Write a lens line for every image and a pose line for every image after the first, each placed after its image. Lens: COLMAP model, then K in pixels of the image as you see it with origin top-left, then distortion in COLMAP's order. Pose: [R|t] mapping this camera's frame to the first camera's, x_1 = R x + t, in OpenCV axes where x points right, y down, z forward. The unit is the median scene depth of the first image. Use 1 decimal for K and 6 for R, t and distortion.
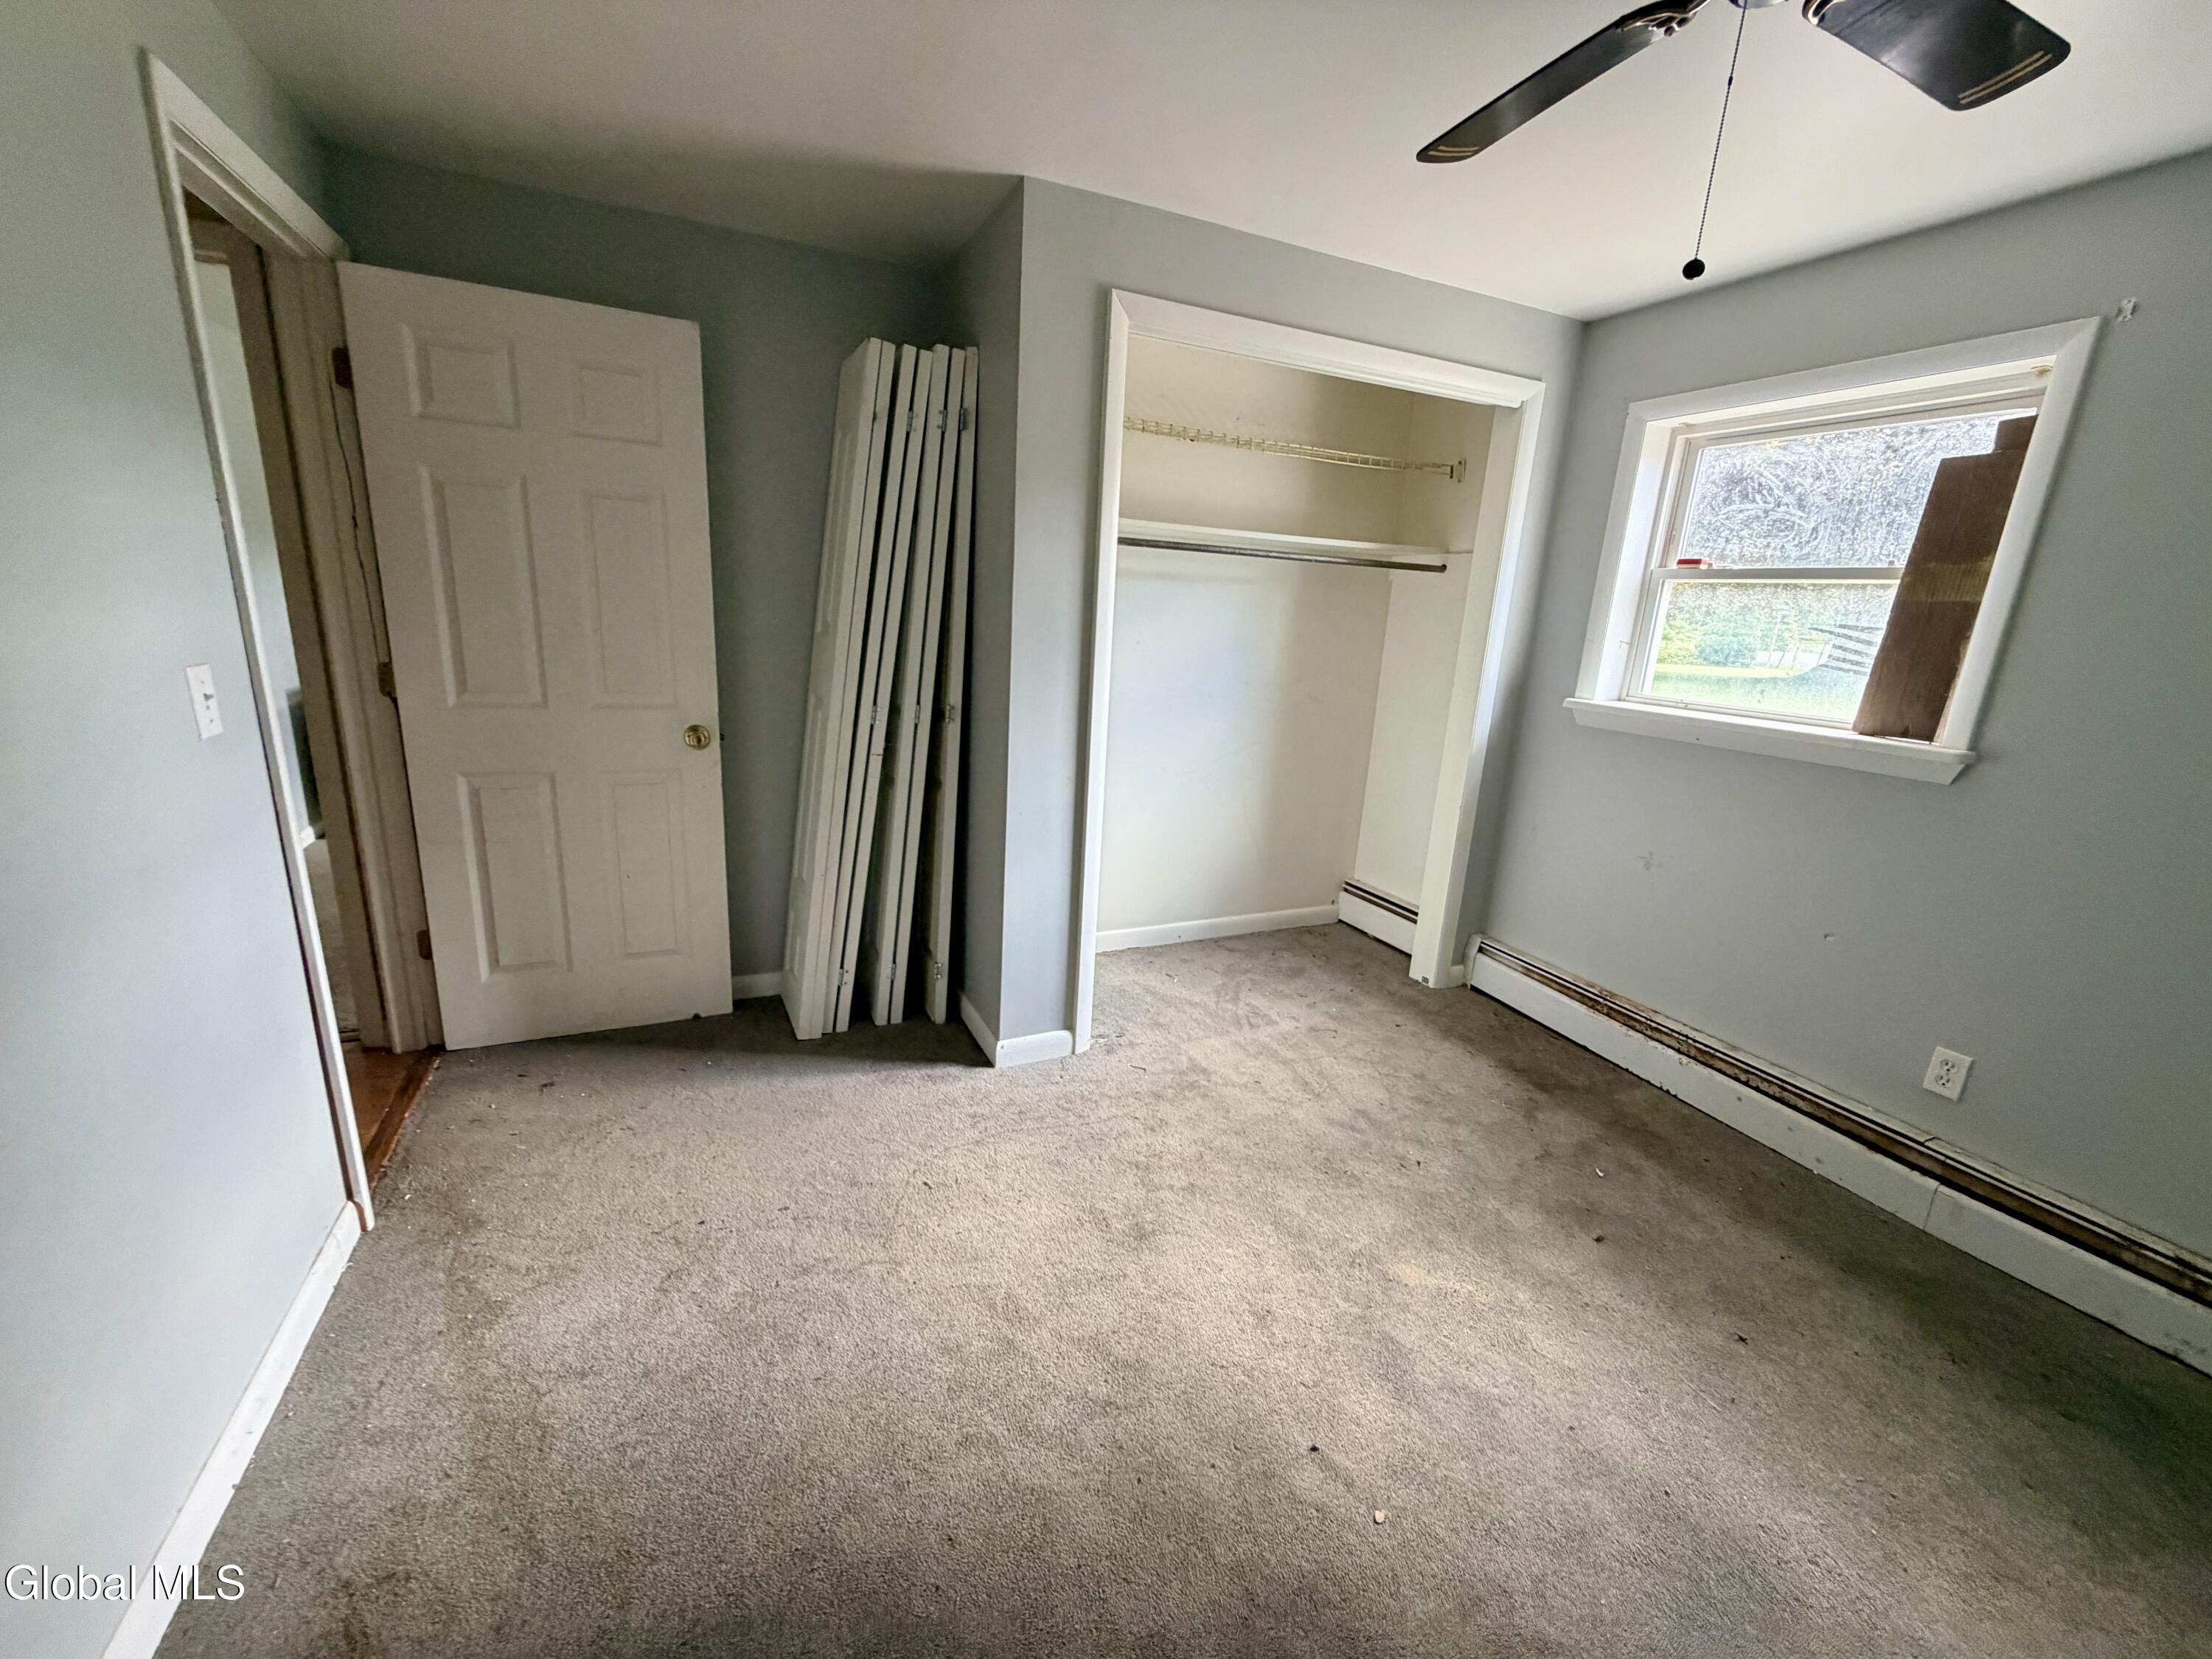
lens RADIAL K [[871.1, 0, 1099.0], [0, 871.1, 824.3], [0, 0, 1]] dist [0.001442, -0.000038]
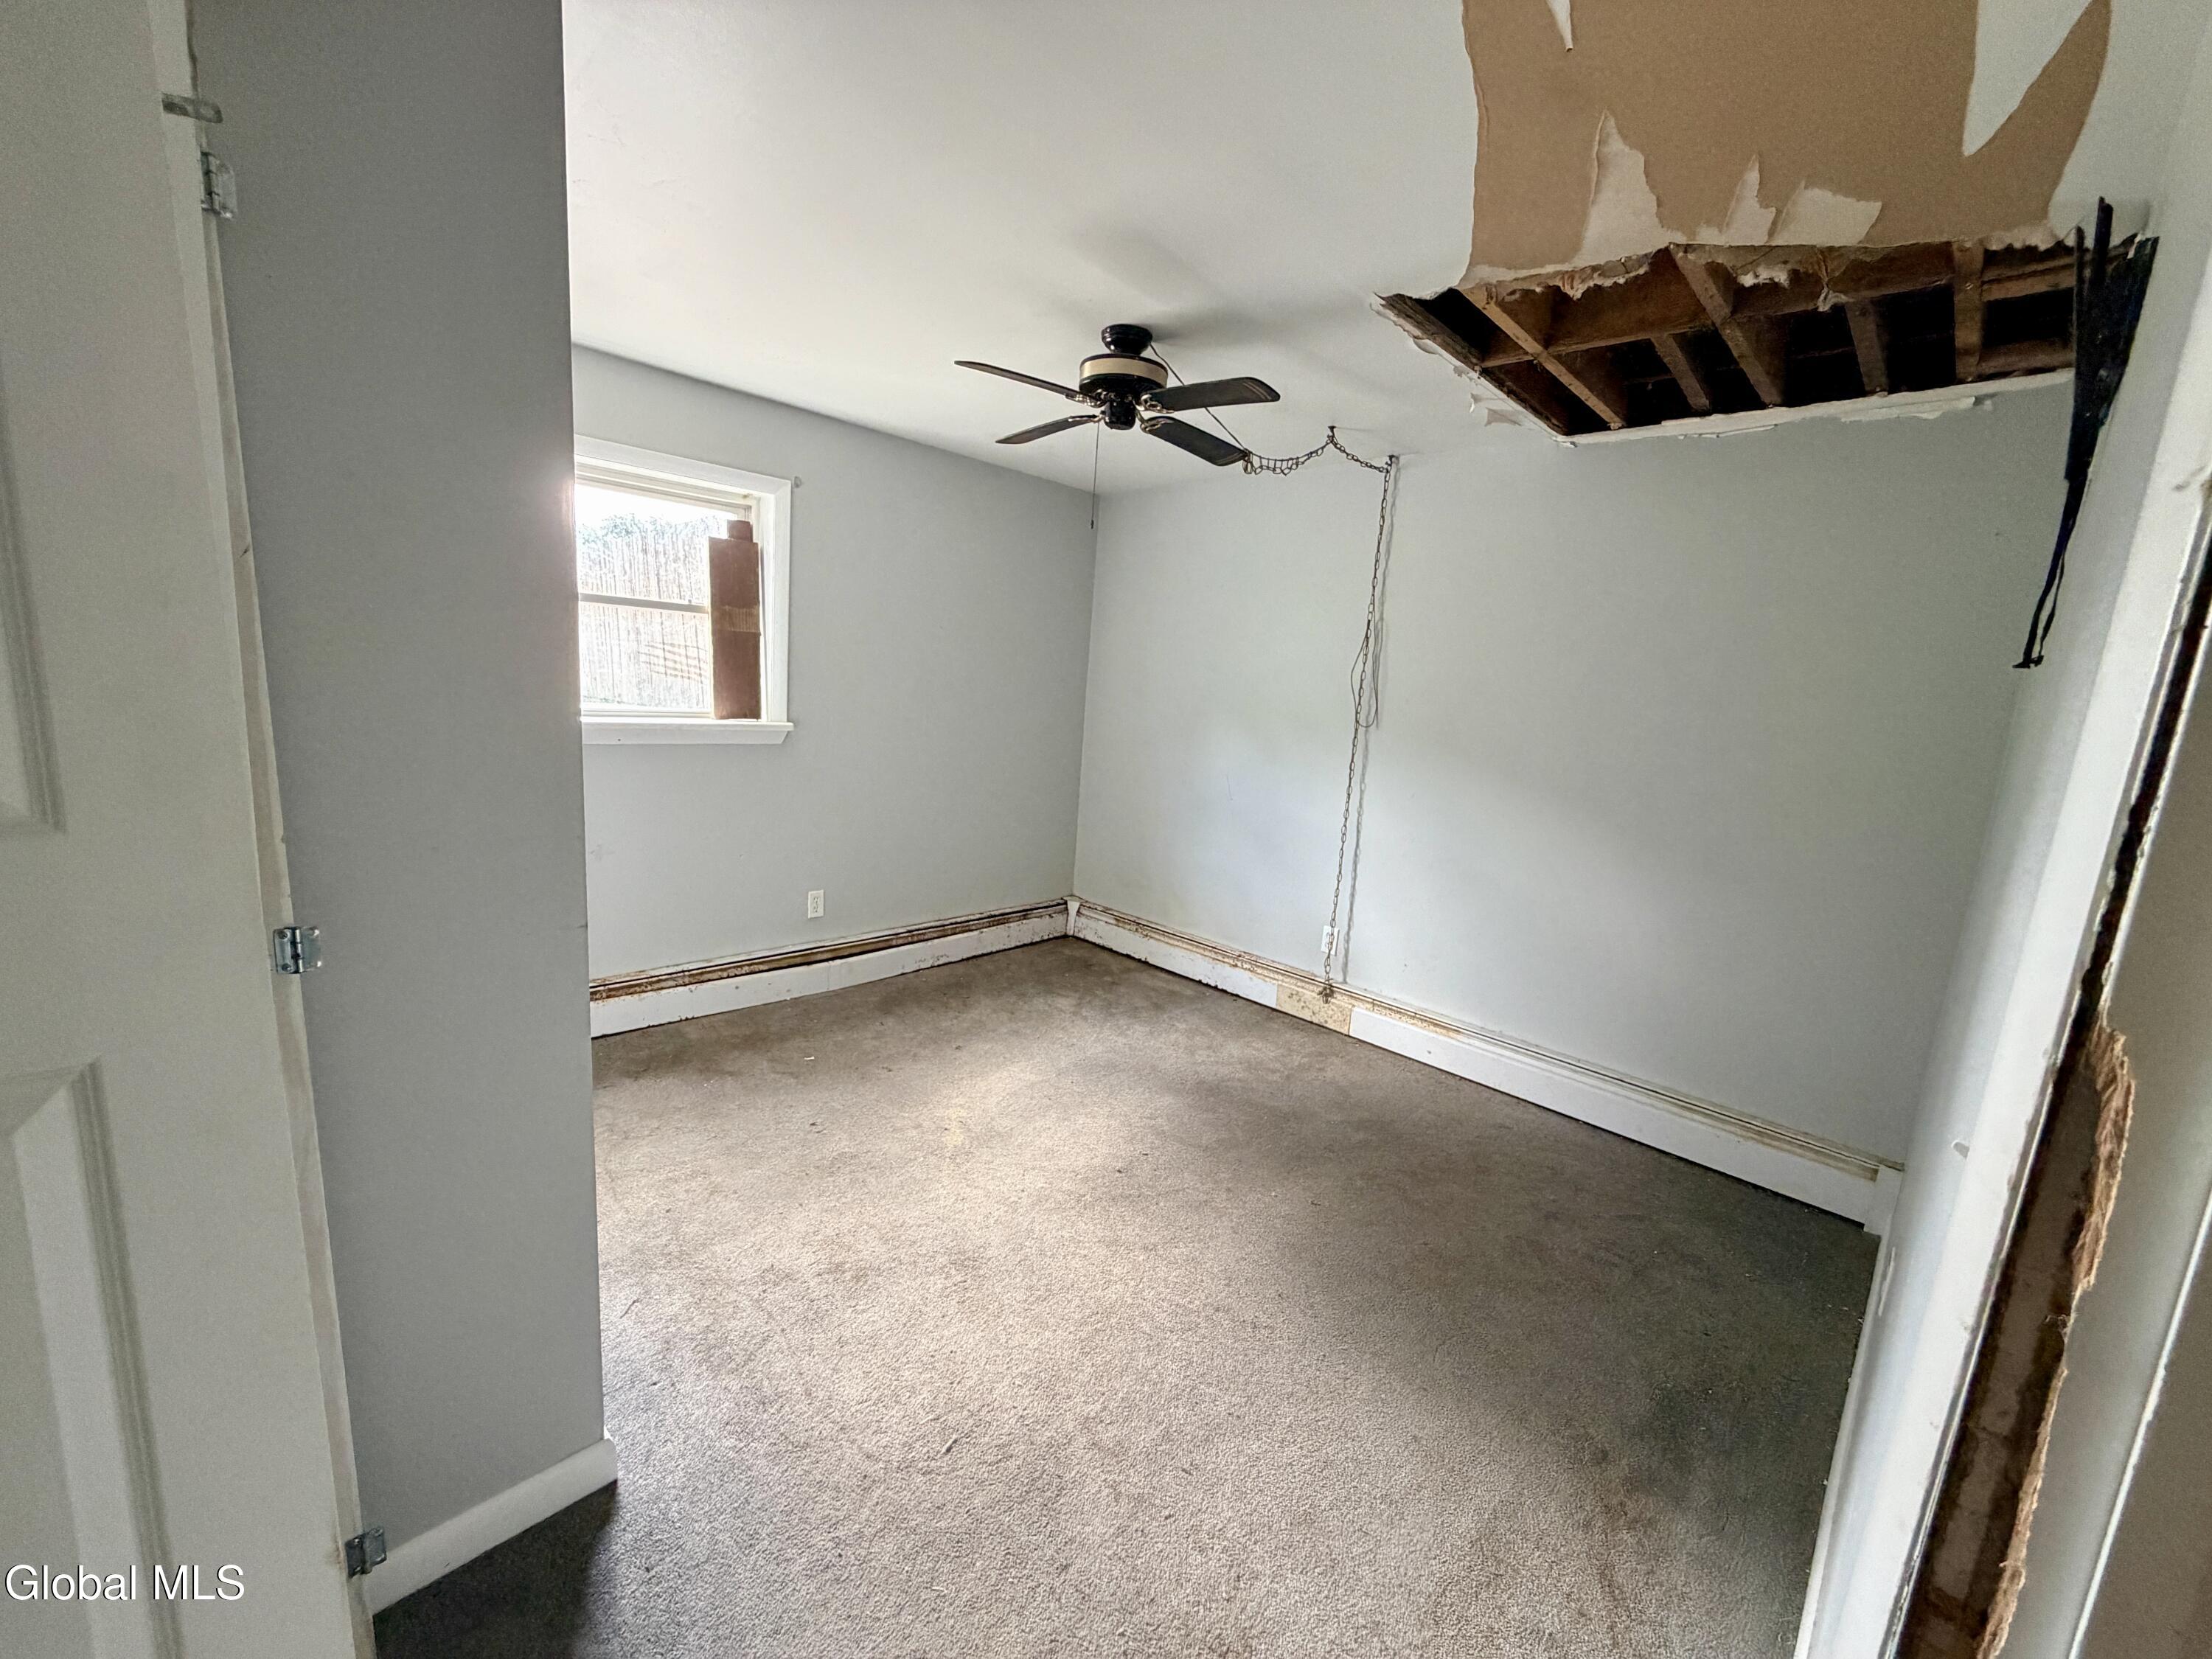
lens RADIAL K [[871.1, 0, 1099.0], [0, 871.1, 824.3], [0, 0, 1]] dist [0.001442, -0.000038]
pose [[-0.314498, -0.235180, 0.919664, -0.740596], [0.152782, 0.943652, 0.293562, -0.278820], [-0.936882, 0.232833, -0.260846, 0.854312]]
